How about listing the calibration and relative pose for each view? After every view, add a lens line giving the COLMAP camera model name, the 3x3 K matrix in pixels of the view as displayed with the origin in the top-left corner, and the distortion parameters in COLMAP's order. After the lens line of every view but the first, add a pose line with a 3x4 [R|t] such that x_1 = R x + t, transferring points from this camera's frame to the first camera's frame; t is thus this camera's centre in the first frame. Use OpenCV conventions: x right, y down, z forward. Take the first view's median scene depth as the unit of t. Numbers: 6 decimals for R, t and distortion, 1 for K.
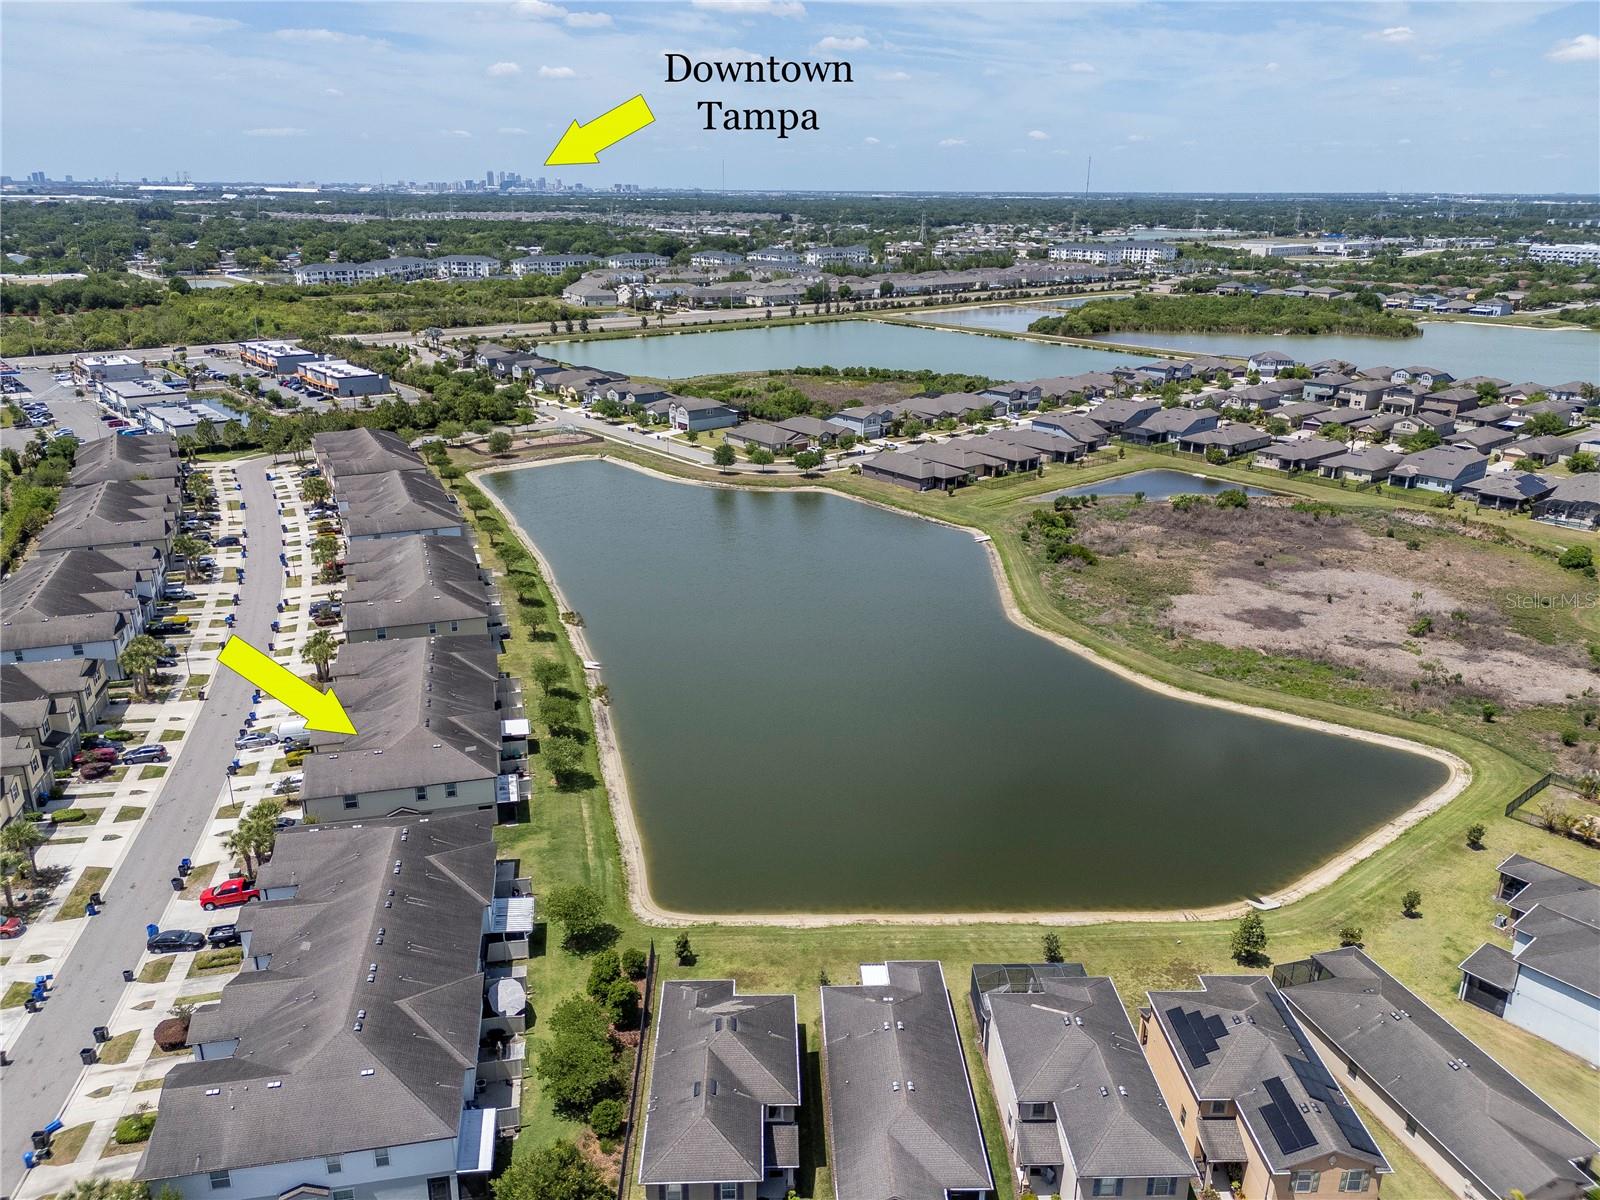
lens RADIAL K [[1160.1, 0, 805.4], [0, 1160.1, 602.4], [0, 0, 1]] dist [0.081381, -0.086222]
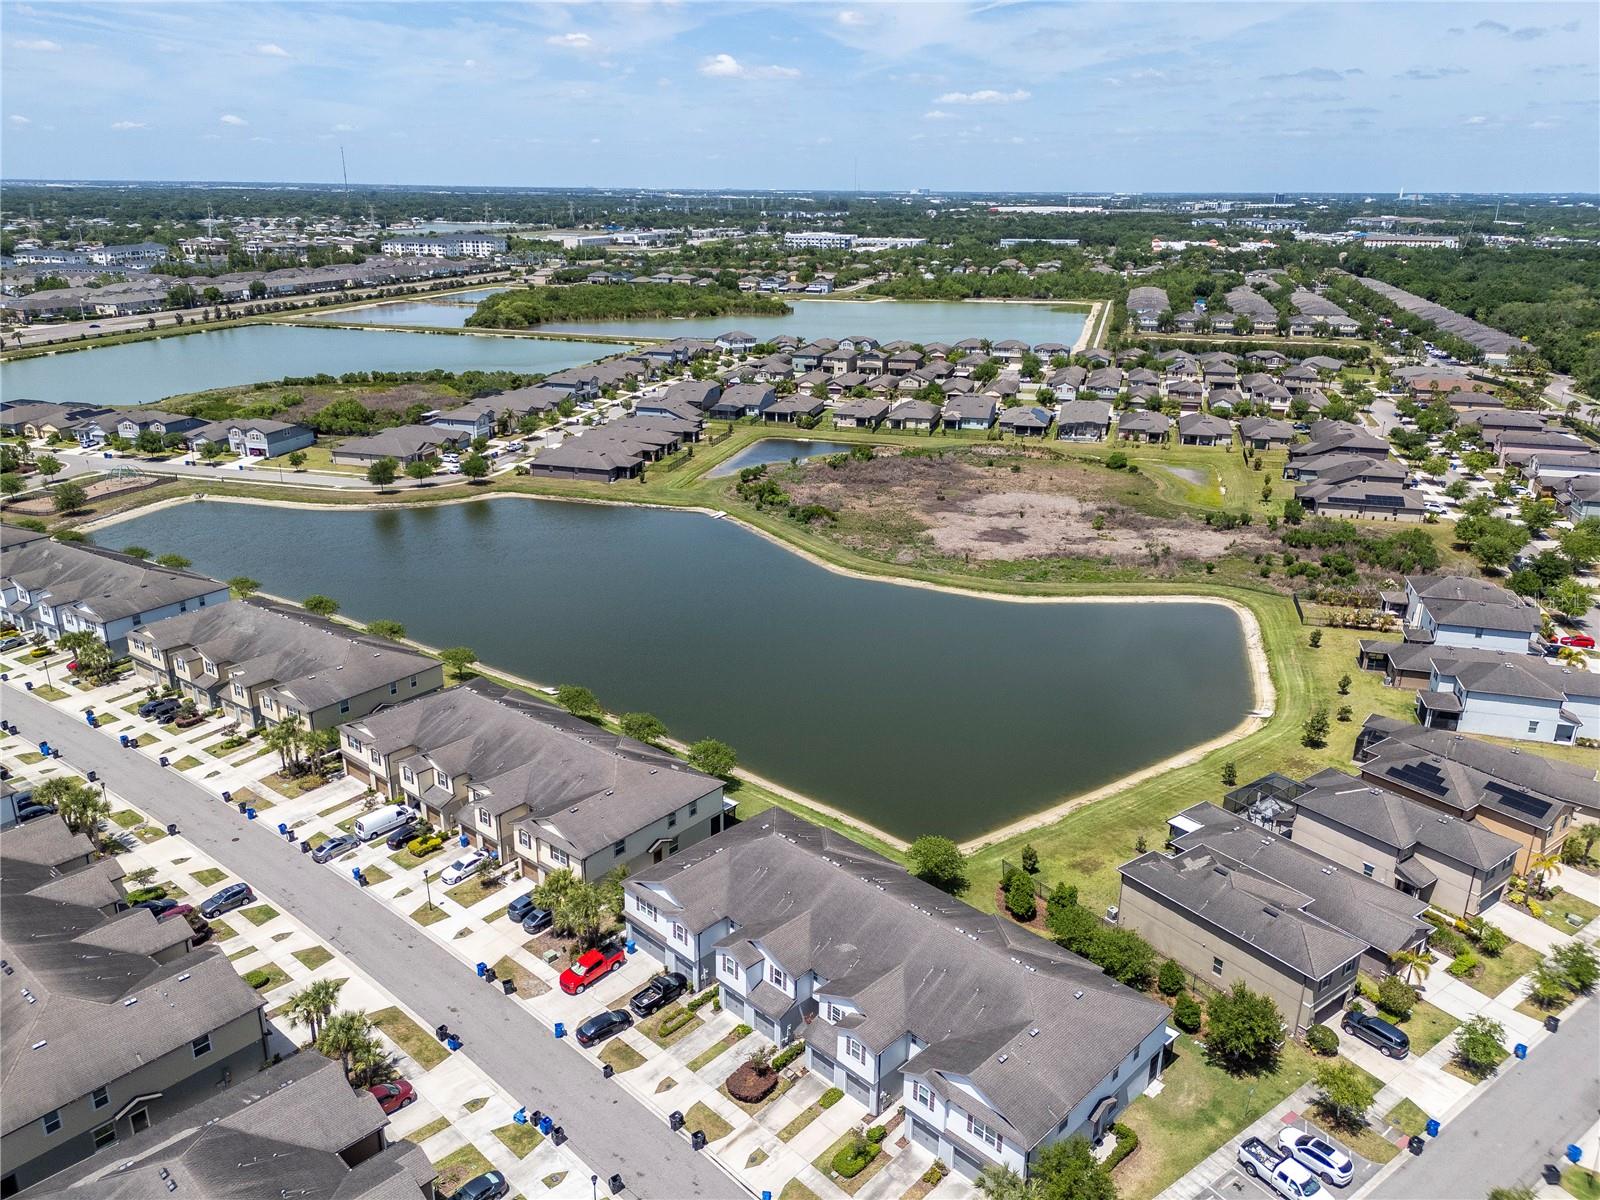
lens RADIAL K [[1160.1, 0, 805.4], [0, 1160.1, 602.4], [0, 0, 1]] dist [0.081381, -0.086222]
pose [[0.823722, -0.190389, 0.534073, -0.307656], [0.187366, 0.980424, 0.060524, -0.021299], [-0.535141, 0.050212, 0.843269, 0.053343]]
